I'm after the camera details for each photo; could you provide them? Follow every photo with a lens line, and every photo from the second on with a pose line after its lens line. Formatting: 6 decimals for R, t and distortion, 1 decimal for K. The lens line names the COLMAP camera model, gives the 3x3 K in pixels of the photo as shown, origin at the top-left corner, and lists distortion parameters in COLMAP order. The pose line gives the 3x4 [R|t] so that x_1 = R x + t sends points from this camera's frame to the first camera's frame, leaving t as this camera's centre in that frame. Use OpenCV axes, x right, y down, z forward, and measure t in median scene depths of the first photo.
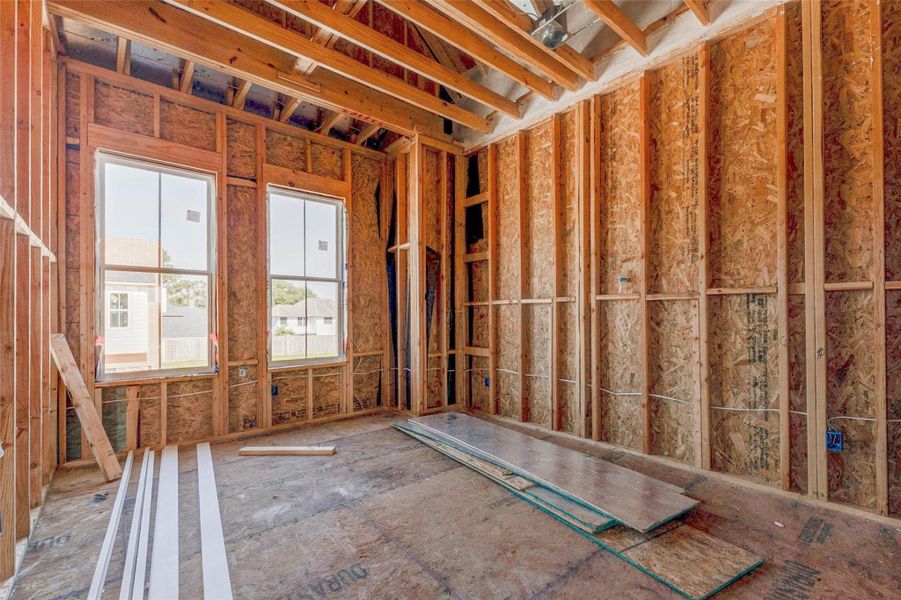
lens RADIAL K [[383.6, 0, 452.0], [0, 383.6, 322.4], [0, 0, 1]] dist [0.001446, -0.000552]
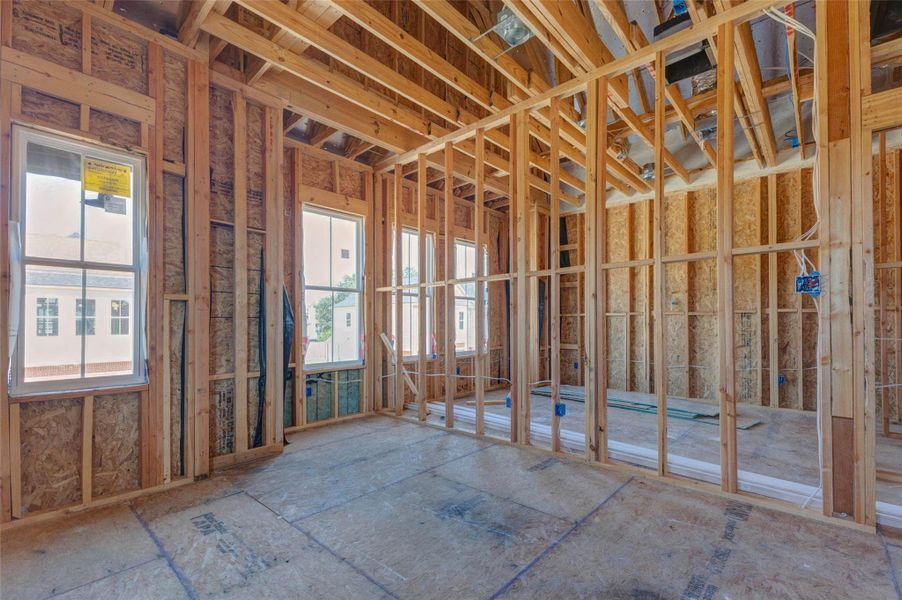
lens RADIAL K [[397.0, 0, 451.2], [0, 397.0, 331.2], [0, 0, 1]] dist [0.000995, 0.000244]
pose [[0.989376, 0.000940, 0.145376, -0.900800], [-0.001022, 0.999999, 0.000493, 0.020030], [-0.145376, -0.000636, 0.989376, -0.729400]]
